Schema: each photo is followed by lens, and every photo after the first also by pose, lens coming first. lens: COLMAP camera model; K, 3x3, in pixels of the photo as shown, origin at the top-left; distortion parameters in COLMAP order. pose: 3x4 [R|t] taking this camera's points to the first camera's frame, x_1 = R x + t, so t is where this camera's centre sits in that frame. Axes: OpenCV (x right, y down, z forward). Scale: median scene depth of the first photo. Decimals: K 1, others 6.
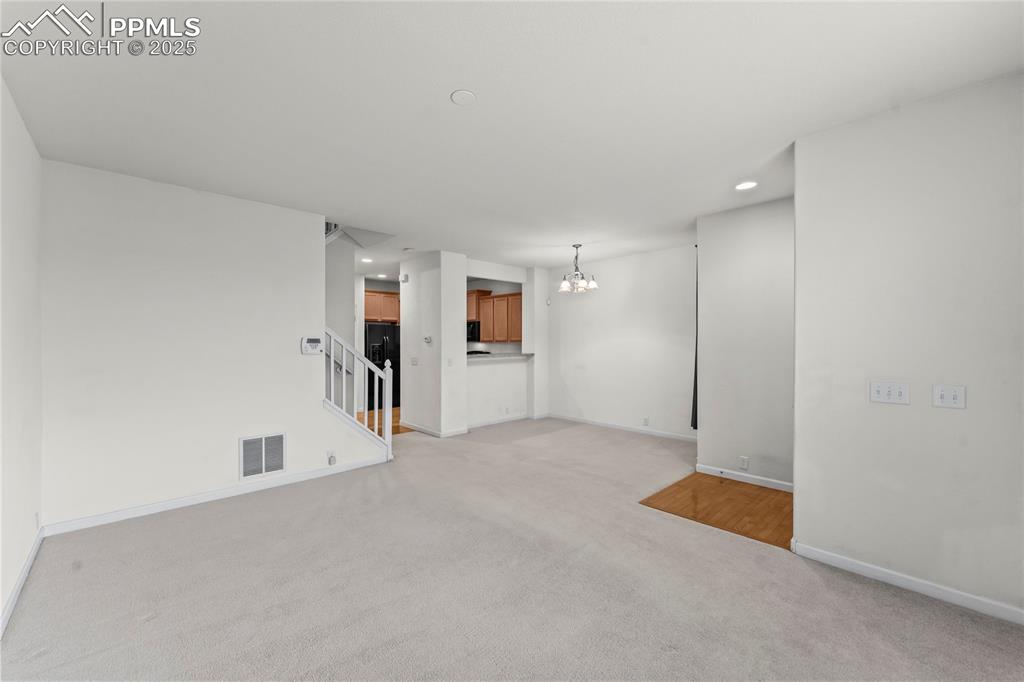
lens RADIAL K [[404.4, 0, 512.0], [0, 404.4, 341.0], [0, 0, 1]] dist [0.001432, 0.000073]
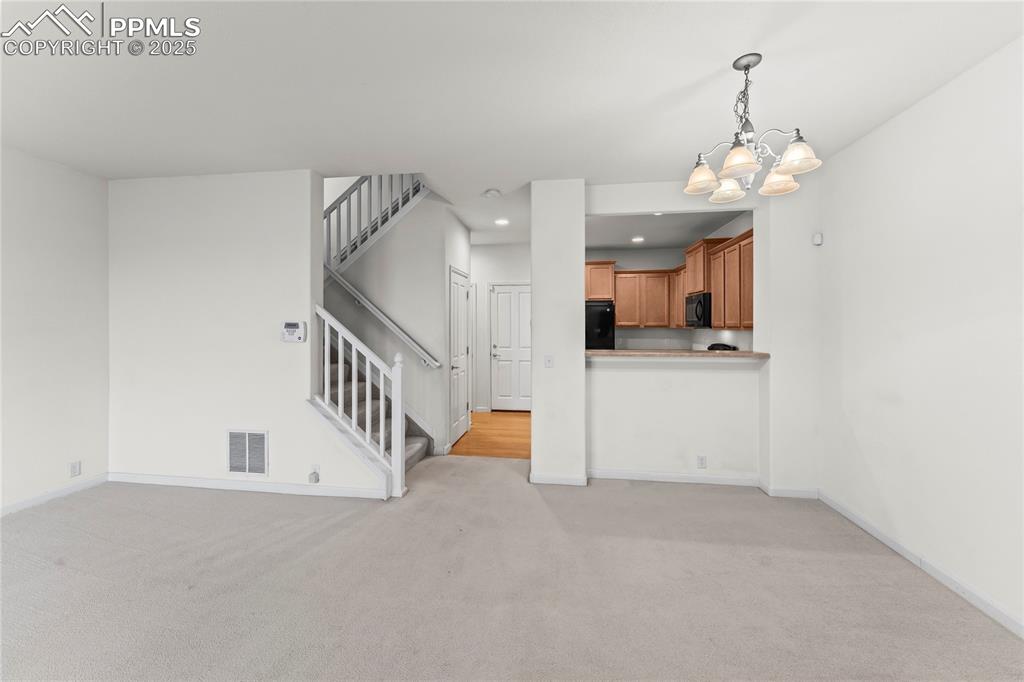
lens RADIAL K [[420.1, 0, 509.8], [0, 420.1, 326.7], [0, 0, 1]] dist [0.003151, -0.000044]
pose [[0.614591, -0.000180, -0.788846, 0.384447], [-0.002010, 0.999996, -0.001794, 0.002095], [0.788843, 0.002688, 0.614589, 0.705149]]
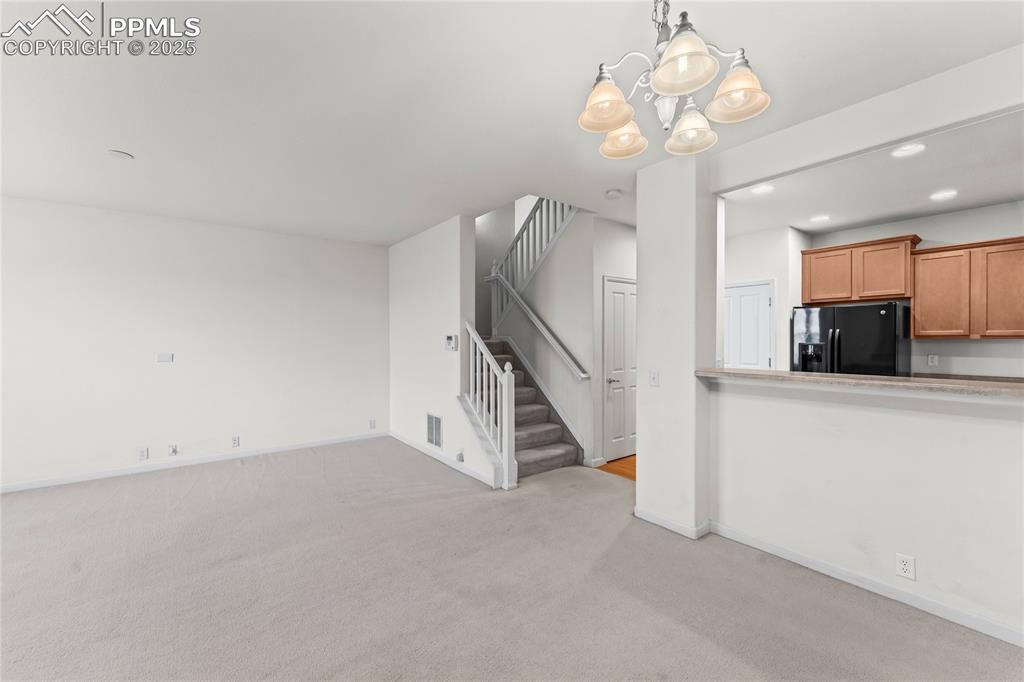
lens RADIAL K [[413.8, 0, 502.8], [0, 413.8, 342.0], [0, 0, 1]] dist [0.001233, -0.000025]
pose [[-0.128388, 0.005200, -0.991710, 0.491440], [0.001089, 0.999986, 0.005103, 0.003213], [0.991723, -0.000425, -0.128392, 1.093249]]
